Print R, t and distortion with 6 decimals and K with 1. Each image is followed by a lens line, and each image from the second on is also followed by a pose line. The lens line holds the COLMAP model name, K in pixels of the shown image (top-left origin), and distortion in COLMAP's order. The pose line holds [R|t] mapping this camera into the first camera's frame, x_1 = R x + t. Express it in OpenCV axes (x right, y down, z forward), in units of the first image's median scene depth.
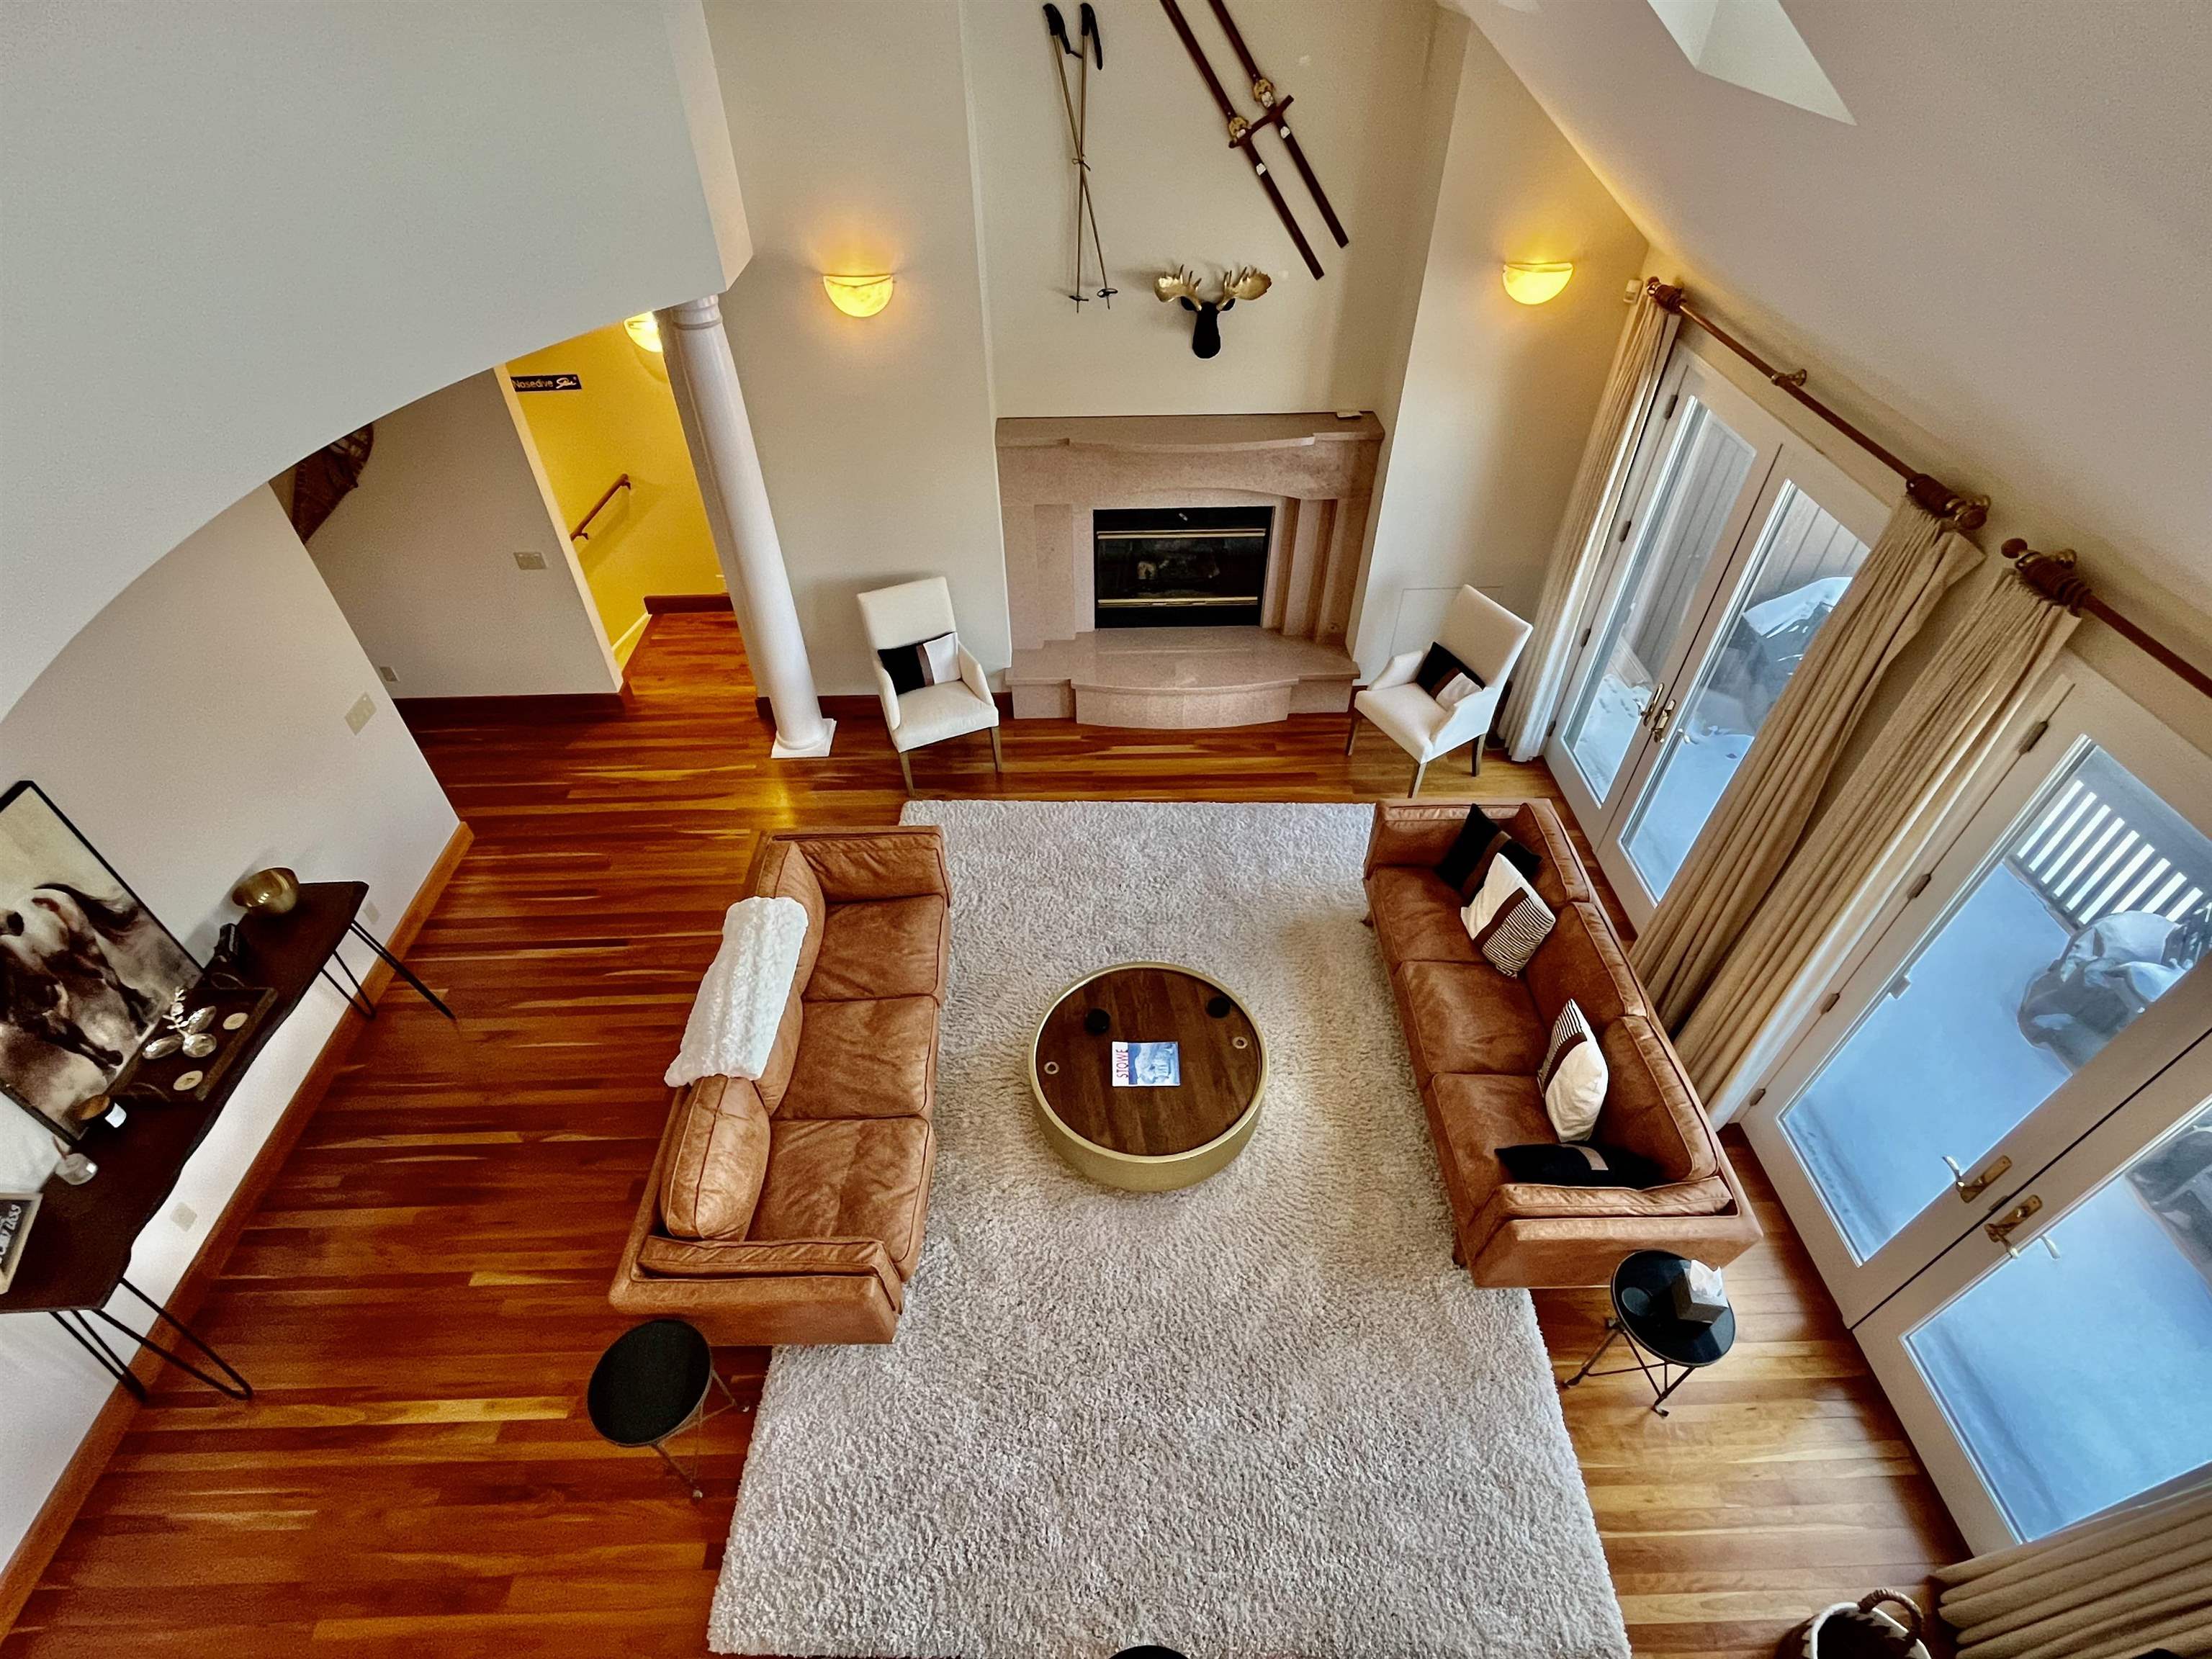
lens RADIAL K [[1043.2, 0, 1106.4], [0, 1043.2, 824.5], [0, 0, 1]] dist [0.004277, -0.000196]
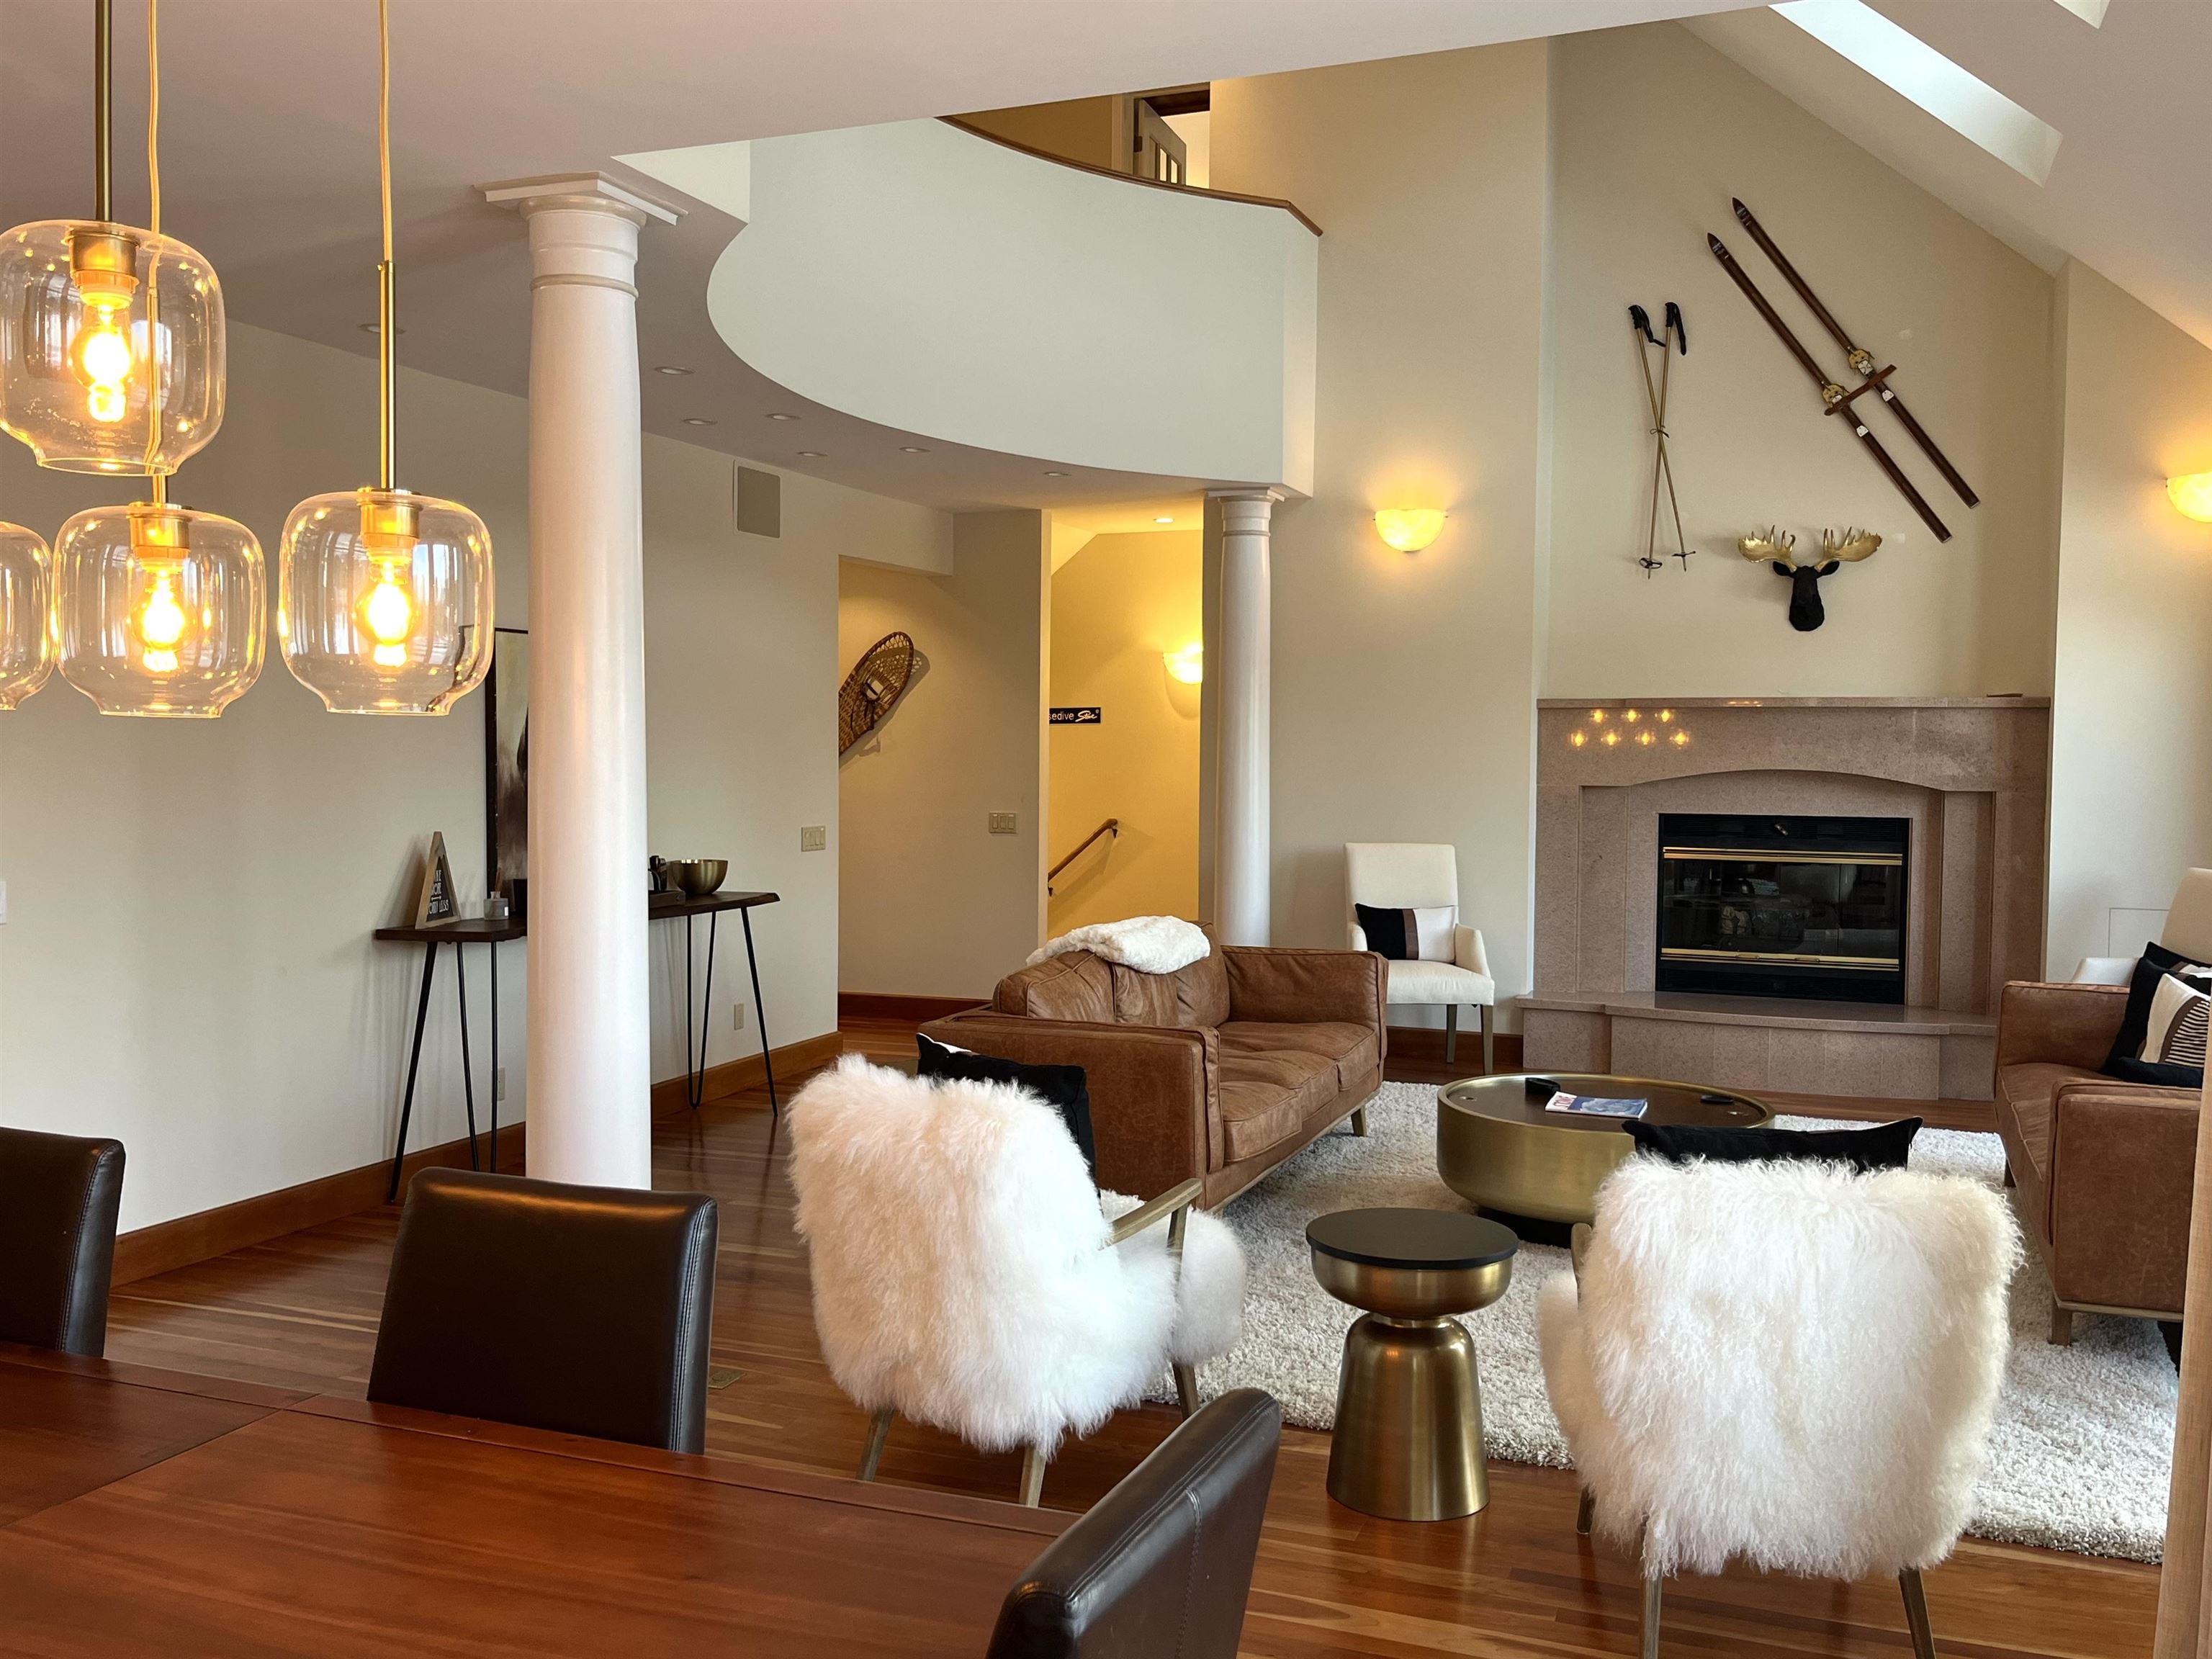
lens RADIAL K [[1906.2, 0, 1104.9], [0, 1906.2, 829.0], [0, 0, 1]] dist [0.032614, -0.000247]
pose [[0.920349, 0.029753, -0.389964, 0.190358], [-0.276668, 0.754283, -0.595409, 0.782495], [0.276428, 0.655875, 0.702436, -0.138777]]
